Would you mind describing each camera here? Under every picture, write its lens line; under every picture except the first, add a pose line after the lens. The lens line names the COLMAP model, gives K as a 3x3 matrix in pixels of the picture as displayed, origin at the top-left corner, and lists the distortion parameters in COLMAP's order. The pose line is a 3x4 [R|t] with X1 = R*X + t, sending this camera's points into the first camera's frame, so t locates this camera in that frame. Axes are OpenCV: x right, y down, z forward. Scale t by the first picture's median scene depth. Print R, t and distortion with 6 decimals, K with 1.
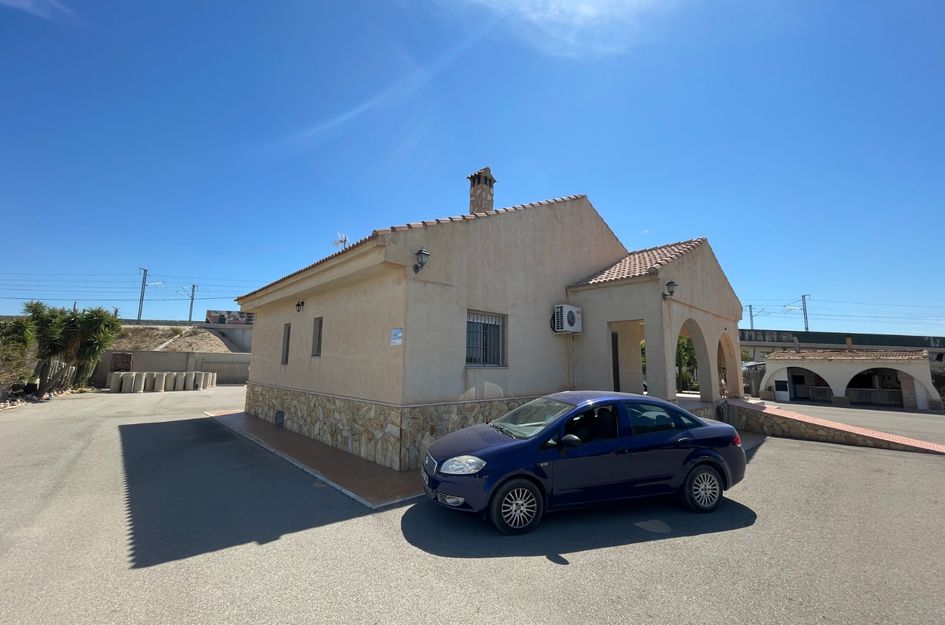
lens RADIAL K [[377.7, 0, 467.2], [0, 377.7, 316.5], [0, 0, 1]] dist [0.001206, -0.000611]
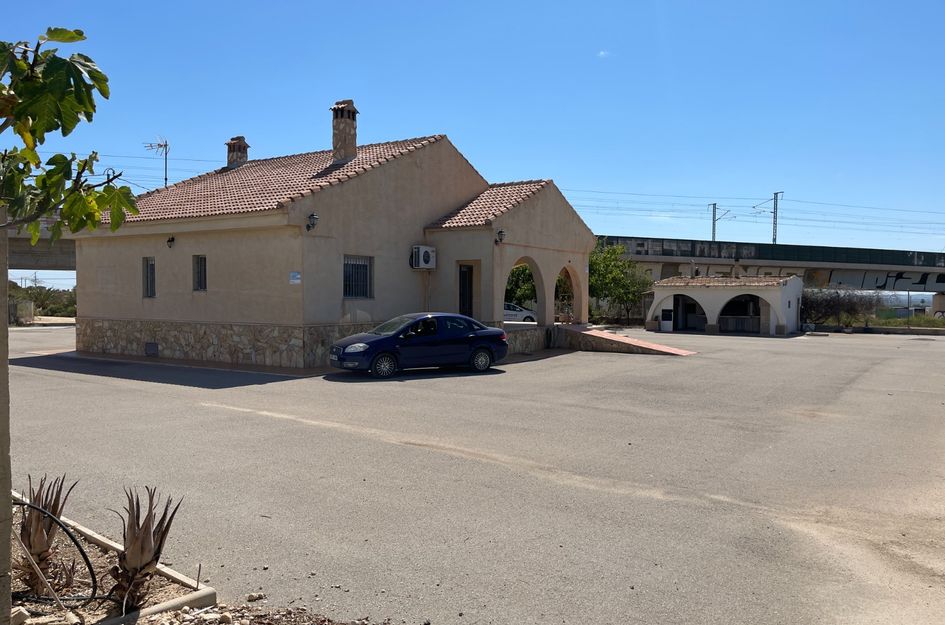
lens RADIAL K [[702.1, 0, 471.1], [0, 702.1, 316.7], [0, 0, 1]] dist [0.073993, -0.000405]
pose [[0.962984, -0.017844, 0.268968, -0.184093], [-0.025586, 0.987251, 0.157104, -0.158343], [-0.268342, -0.158170, 0.950250, -1.150226]]
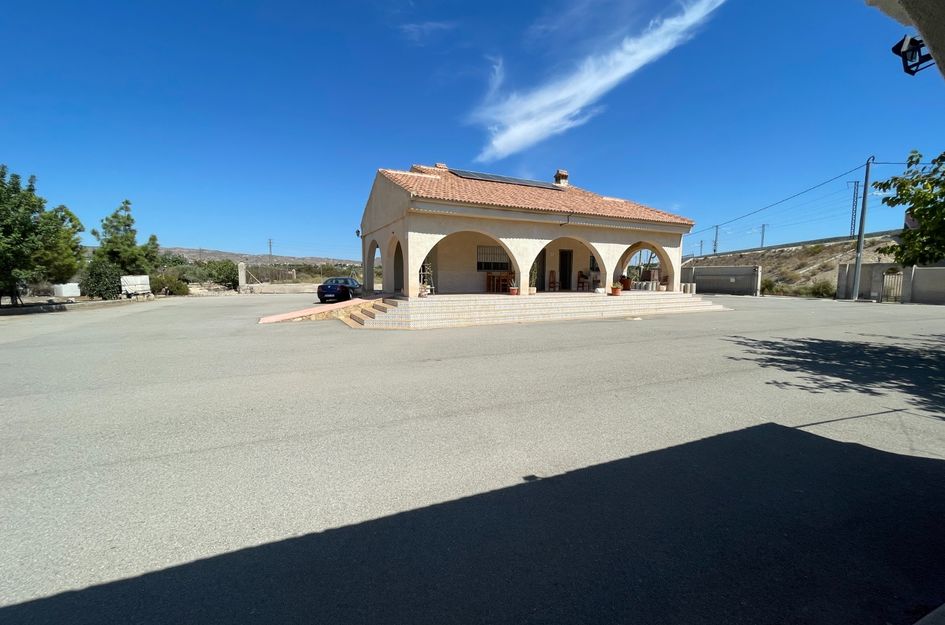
lens RADIAL K [[377.7, 0, 469.8], [0, 377.7, 314.6], [0, 0, 1]] dist [0.001206, -0.000611]
pose [[-0.285615, 0.079596, -0.955033, 2.199173], [0.115892, 0.992100, 0.048026, 0.312444], [0.951311, -0.096964, -0.292583, 1.911039]]
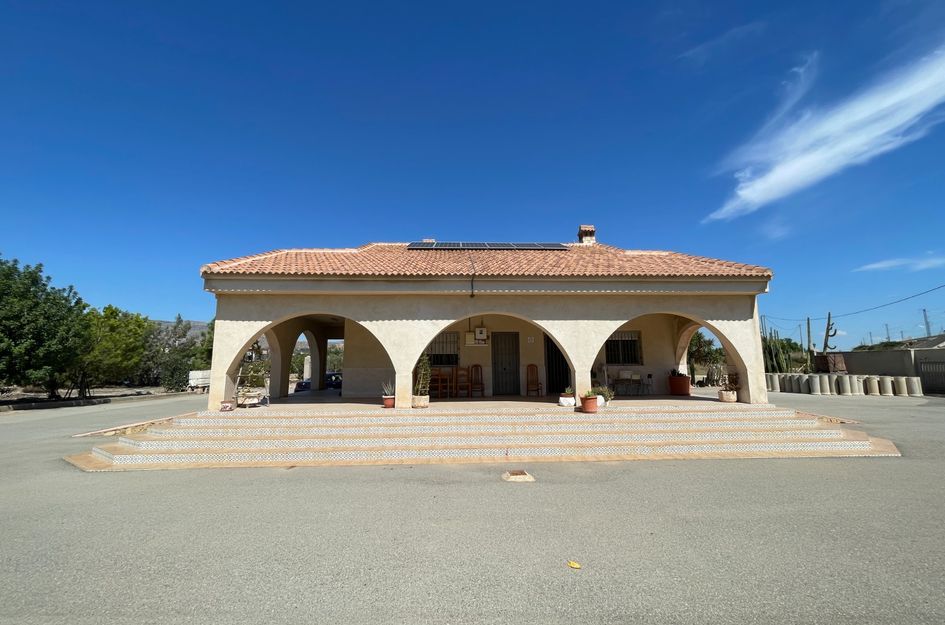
lens RADIAL K [[377.7, 0, 472.8], [0, 377.7, 313.7], [0, 0, 1]] dist [0.001206, -0.000611]
pose [[-0.647633, -0.109854, -0.753992, 1.348279], [0.094589, 0.970307, -0.222616, 0.329074], [0.756059, -0.215493, -0.618011, 2.428782]]
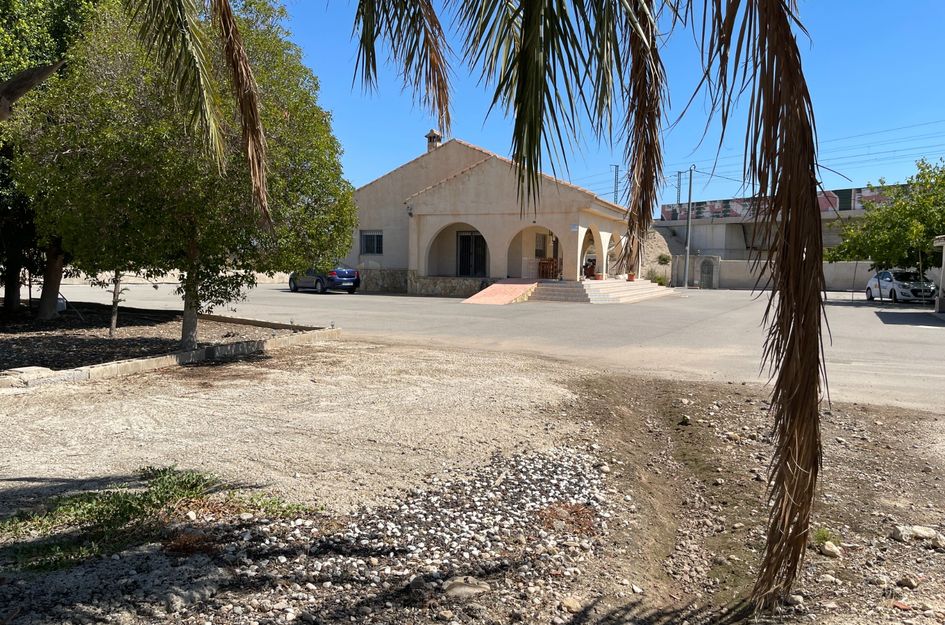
lens RADIAL K [[702.1, 0, 467.8], [0, 702.1, 313.4], [0, 0, 1]] dist [0.073993, -0.000405]
pose [[0.398598, 0.053215, -0.915580, 3.426823], [0.104161, 0.989229, 0.102842, 0.089228], [0.911191, -0.136361, 0.388762, -0.135190]]
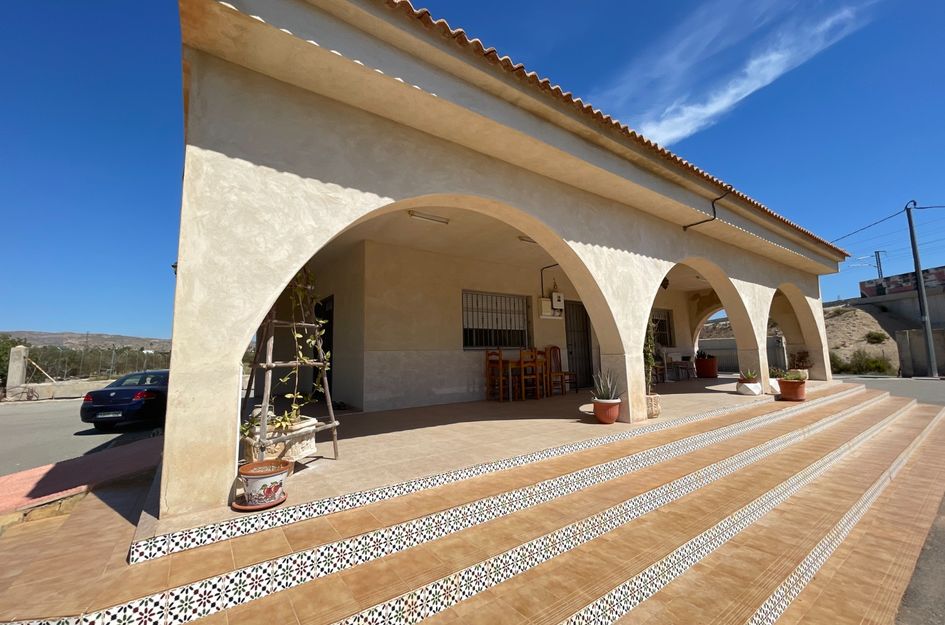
lens RADIAL K [[377.7, 0, 468.4], [0, 377.7, 311.0], [0, 0, 1]] dist [0.001206, -0.000611]
pose [[-0.134744, -0.129221, -0.982418, 1.249061], [0.147843, 0.977740, -0.148883, 0.238552], [0.979789, -0.165304, -0.112640, 1.563508]]
